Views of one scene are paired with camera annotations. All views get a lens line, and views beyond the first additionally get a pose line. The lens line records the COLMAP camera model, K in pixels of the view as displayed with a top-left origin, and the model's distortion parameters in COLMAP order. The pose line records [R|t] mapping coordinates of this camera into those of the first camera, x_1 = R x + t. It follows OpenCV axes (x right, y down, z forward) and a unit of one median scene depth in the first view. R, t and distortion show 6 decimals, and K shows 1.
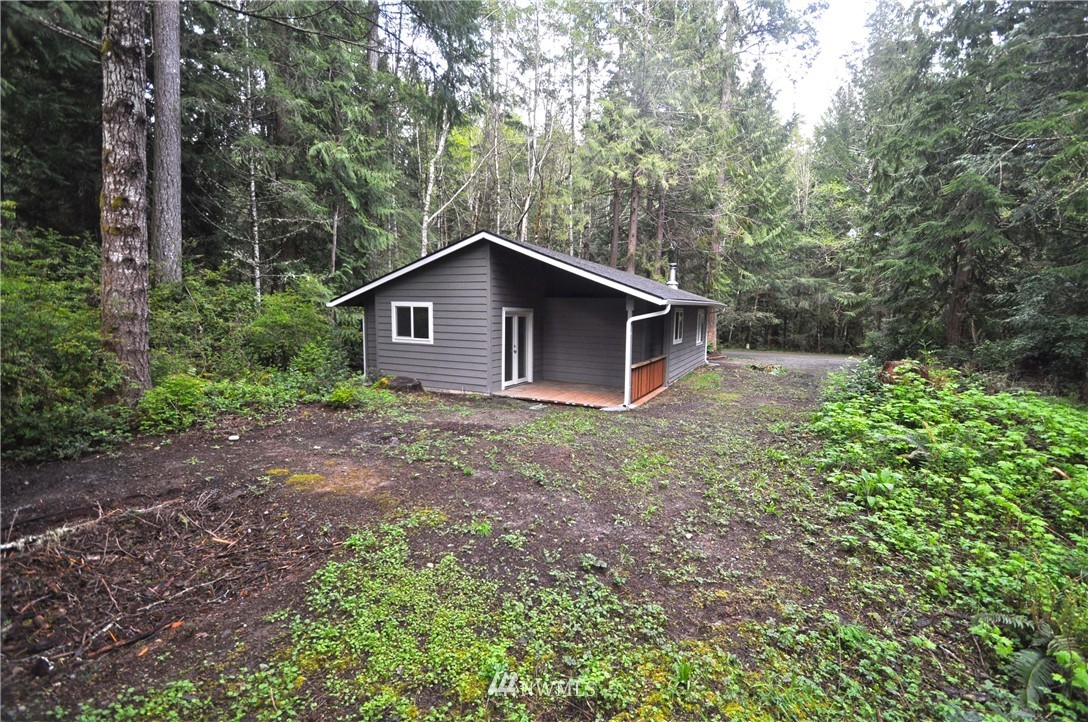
lens RADIAL K [[480.1, 0, 544.5], [0, 480.1, 361.1], [0, 0, 1]] dist [0.009838, -0.013468]
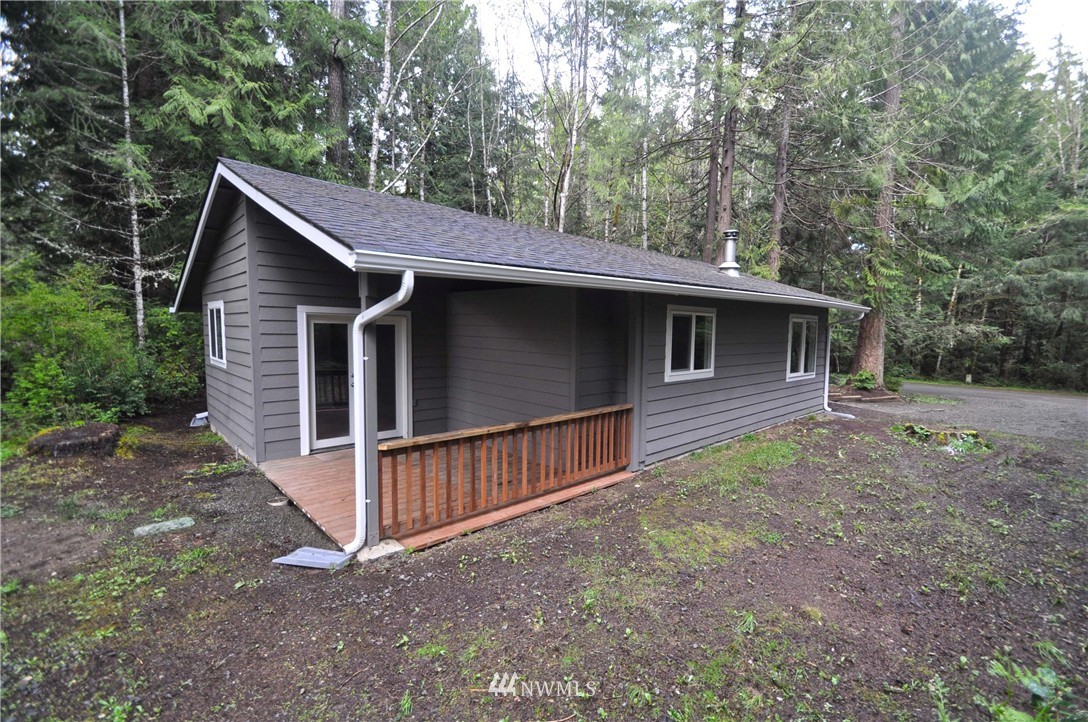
lens RADIAL K [[480.1, 0, 545.8], [0, 480.1, 362.2], [0, 0, 1]] dist [0.009838, -0.013468]
pose [[0.936225, 0.020304, -0.350813, 0.182420], [-0.033969, 0.998883, -0.032843, -0.019562], [0.349755, 0.042665, 0.935869, 0.289979]]
